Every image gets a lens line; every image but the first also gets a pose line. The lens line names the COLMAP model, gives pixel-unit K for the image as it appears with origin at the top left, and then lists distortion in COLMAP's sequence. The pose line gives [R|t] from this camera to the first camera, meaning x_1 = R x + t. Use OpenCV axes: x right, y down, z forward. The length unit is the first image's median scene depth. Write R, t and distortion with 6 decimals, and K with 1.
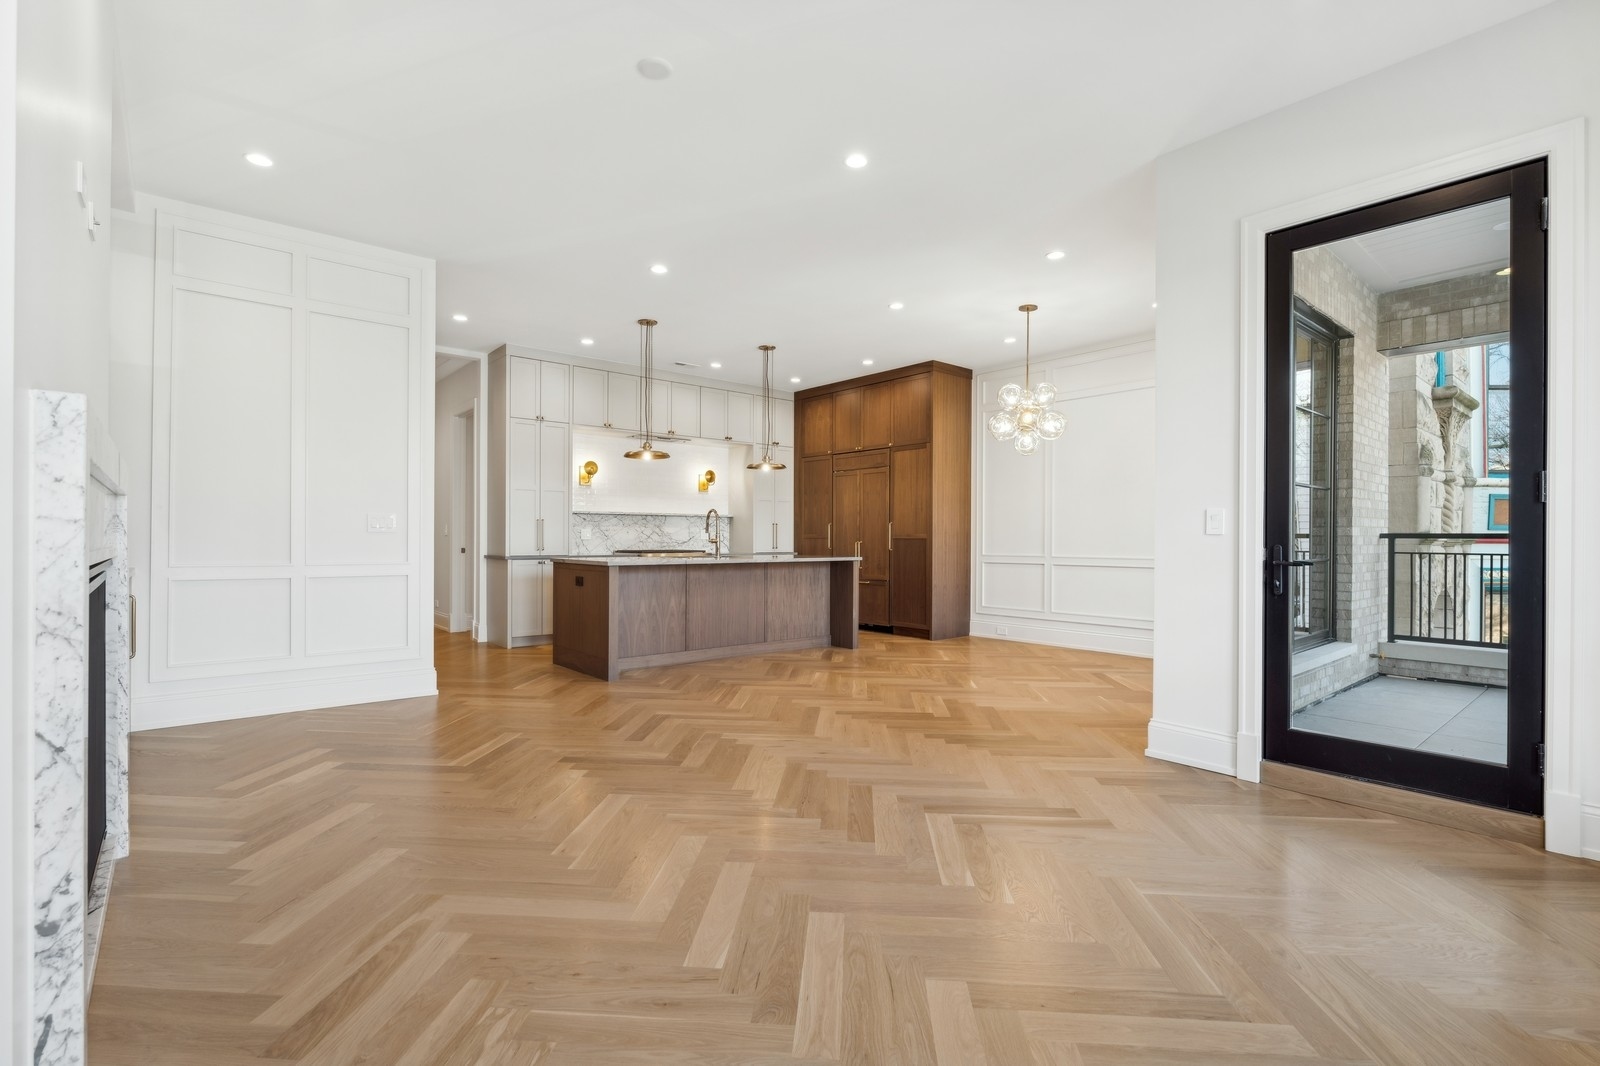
lens RADIAL K [[728.0, 0, 800.4], [0, 728.0, 545.8], [0, 0, 1]] dist [-0.002960, 0.001003]
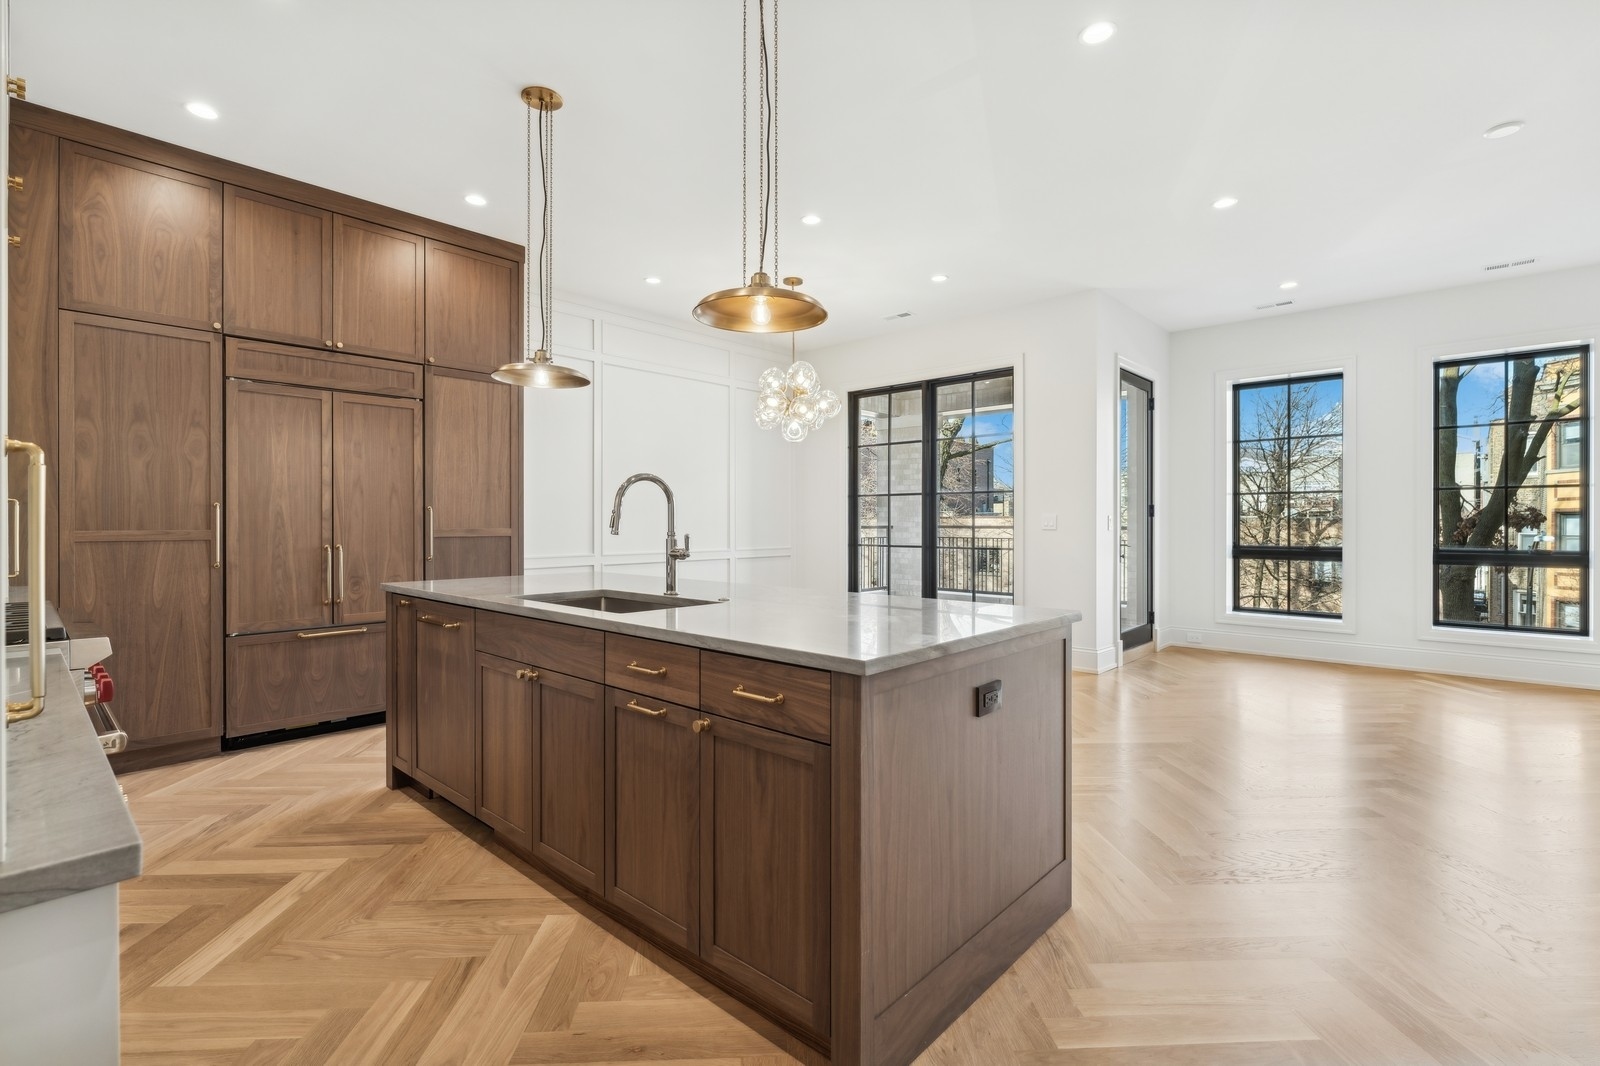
lens RADIAL K [[728.0, 0, 792.8], [0, 728.0, 523.9], [0, 0, 1]] dist [-0.002960, 0.001003]
pose [[-0.112571, -0.005876, 0.993626, -0.470532], [0.009625, 0.999929, 0.007003, -0.022661], [-0.993597, 0.010352, -0.112506, 0.869559]]
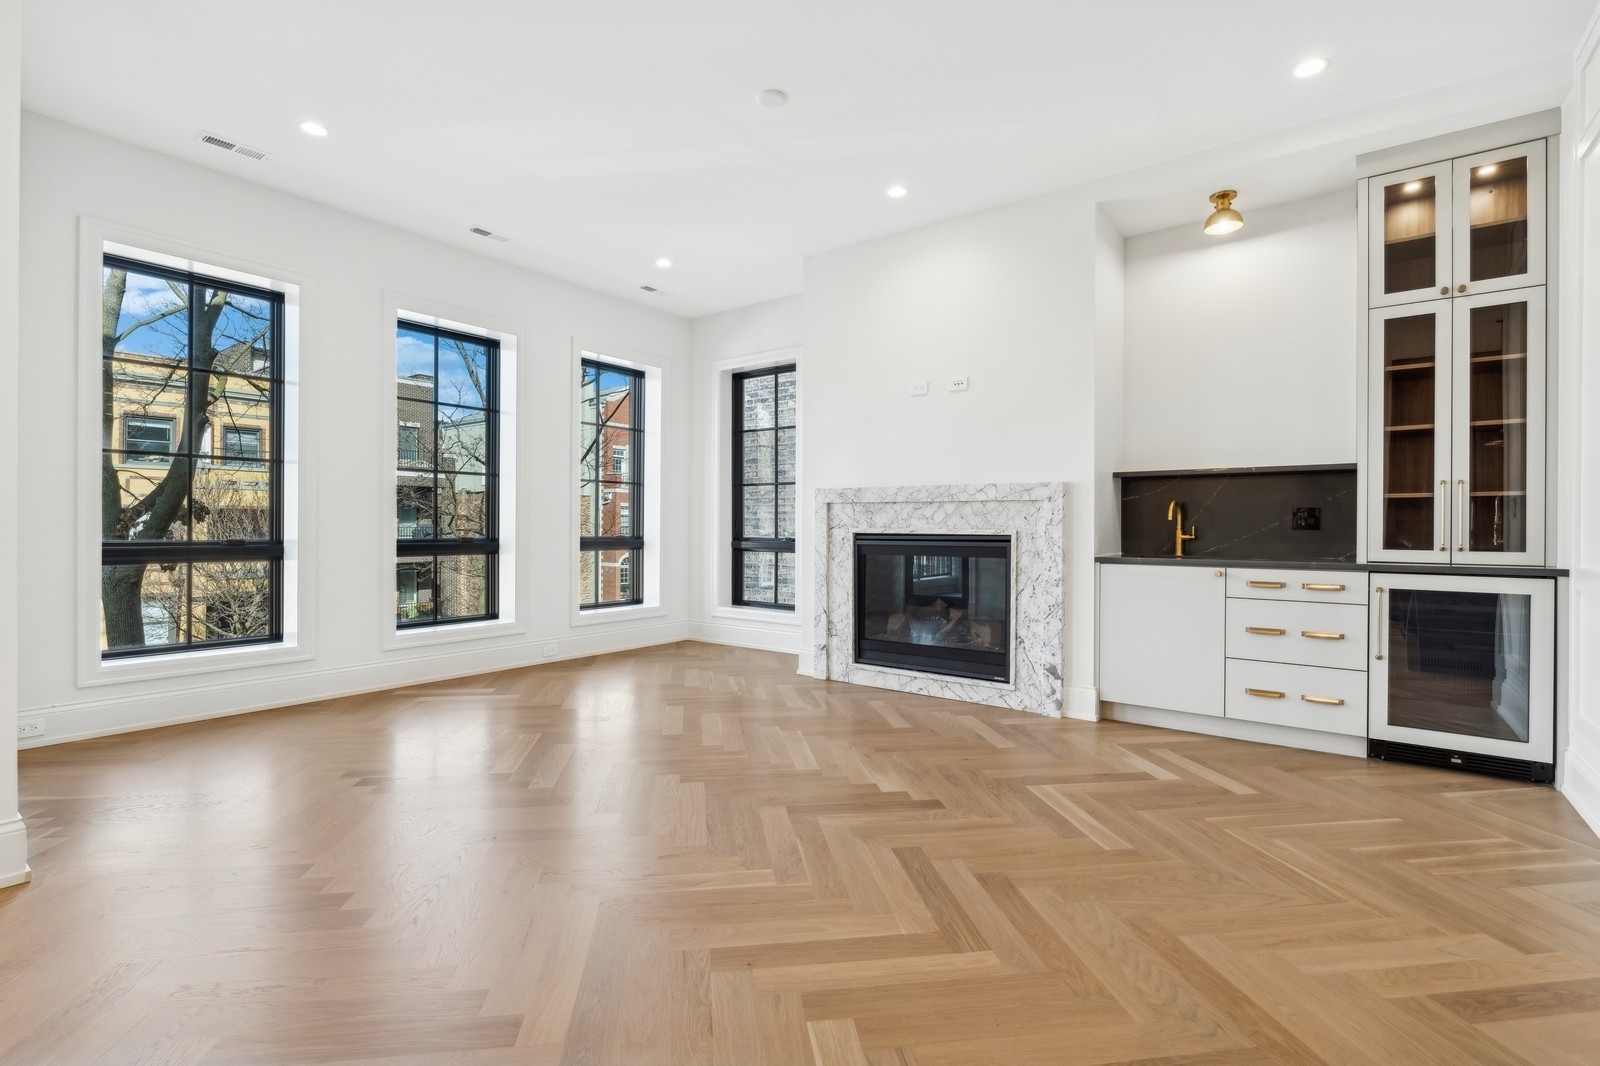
lens RADIAL K [[728.0, 0, 805.7], [0, 728.0, 533.4], [0, 0, 1]] dist [-0.002960, 0.001003]
pose [[-0.975466, -0.007318, -0.220027, -0.004632], [-0.011638, 0.999764, 0.018343, -0.005576], [0.219841, 0.020454, -0.975321, 0.814999]]
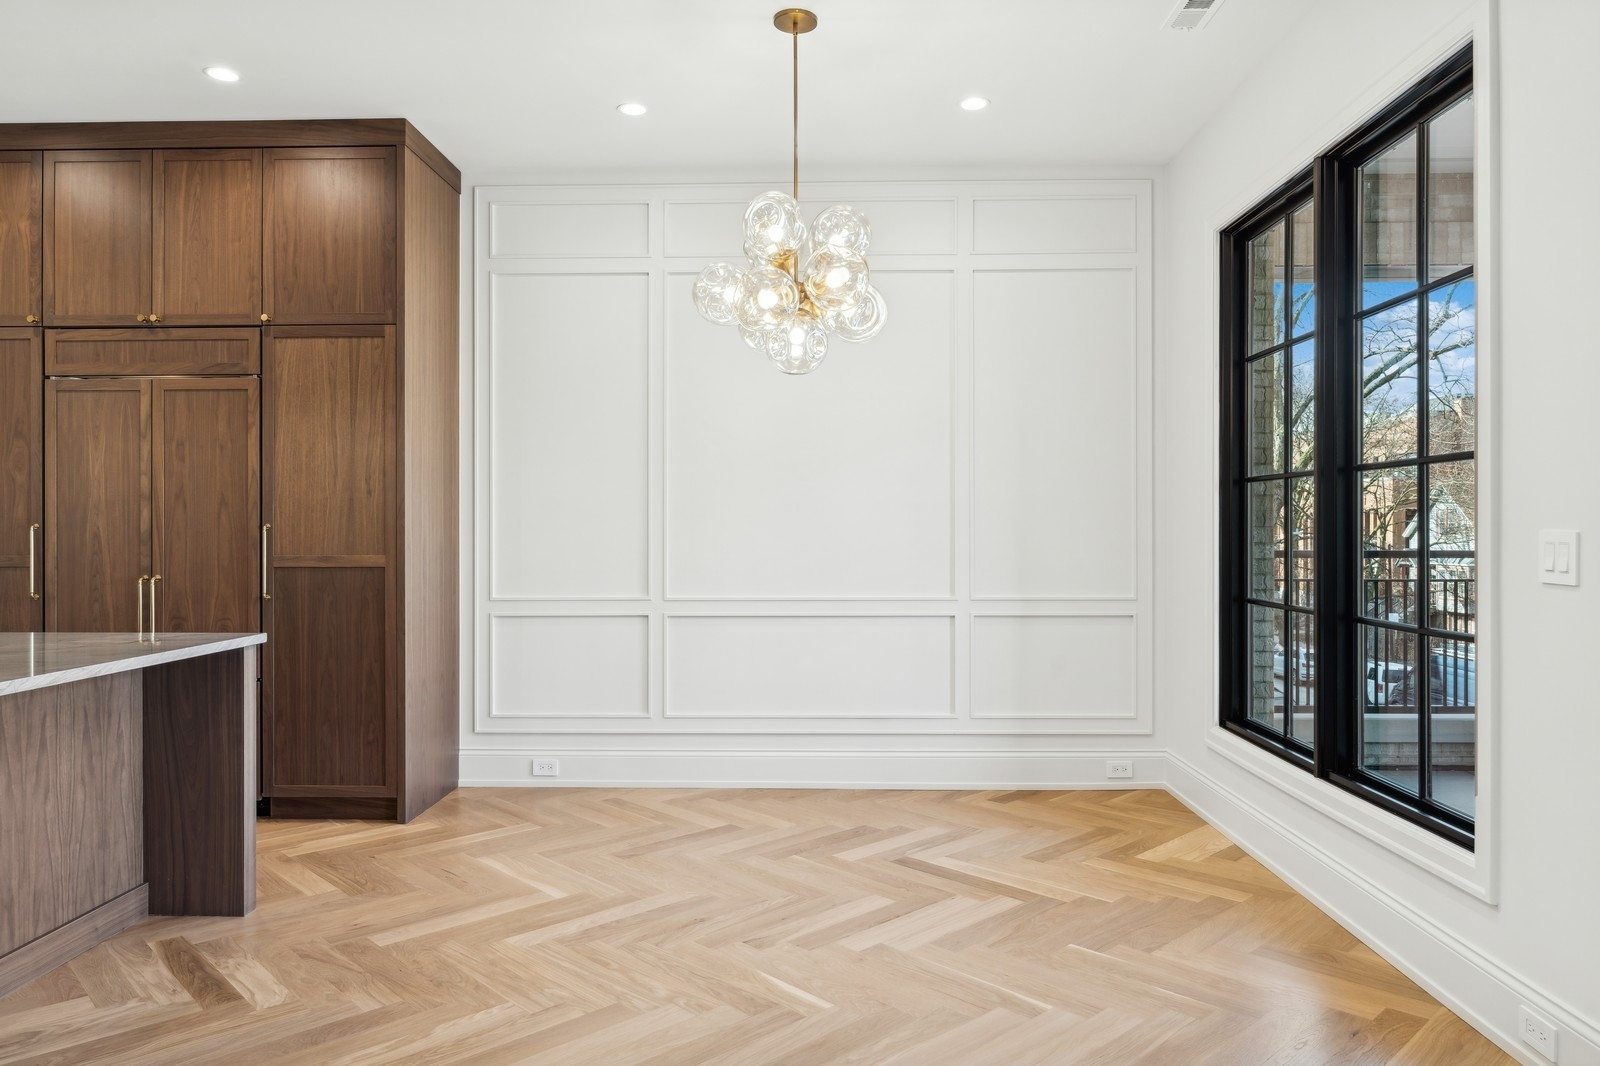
lens RADIAL K [[1073.2, 0, 792.5], [0, 1073.2, 527.1], [0, 0, 1]] dist [-0.003139, 0.000757]
pose [[0.669536, -0.003846, 0.742769, -0.115130], [0.011725, 0.999917, -0.005391, -0.026718], [-0.742687, 0.012318, 0.669526, 0.465273]]
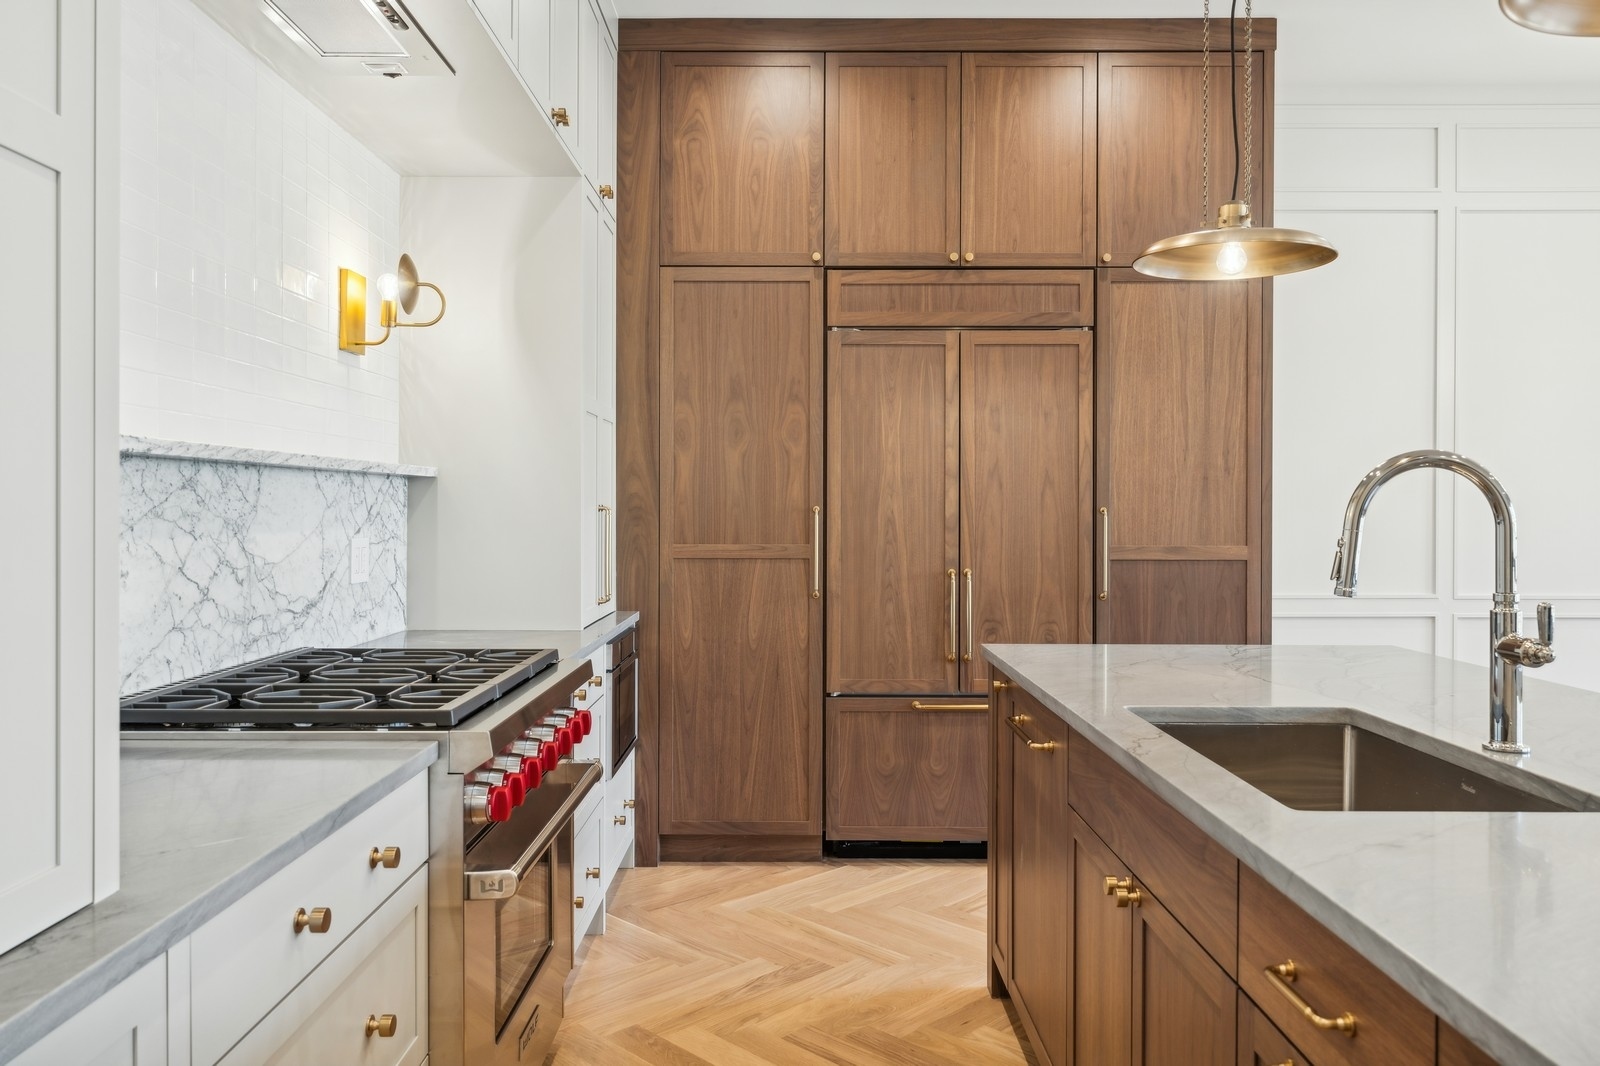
lens RADIAL K [[1163.0, 0, 793.8], [0, 1163.0, 514.4], [0, 0, 1]] dist [-0.002186, 0.007046]
pose [[0.655818, -0.006229, 0.754893, -0.369009], [0.008144, 0.999966, 0.001176, -0.033839], [-0.754875, 0.005377, 0.655847, 0.844099]]
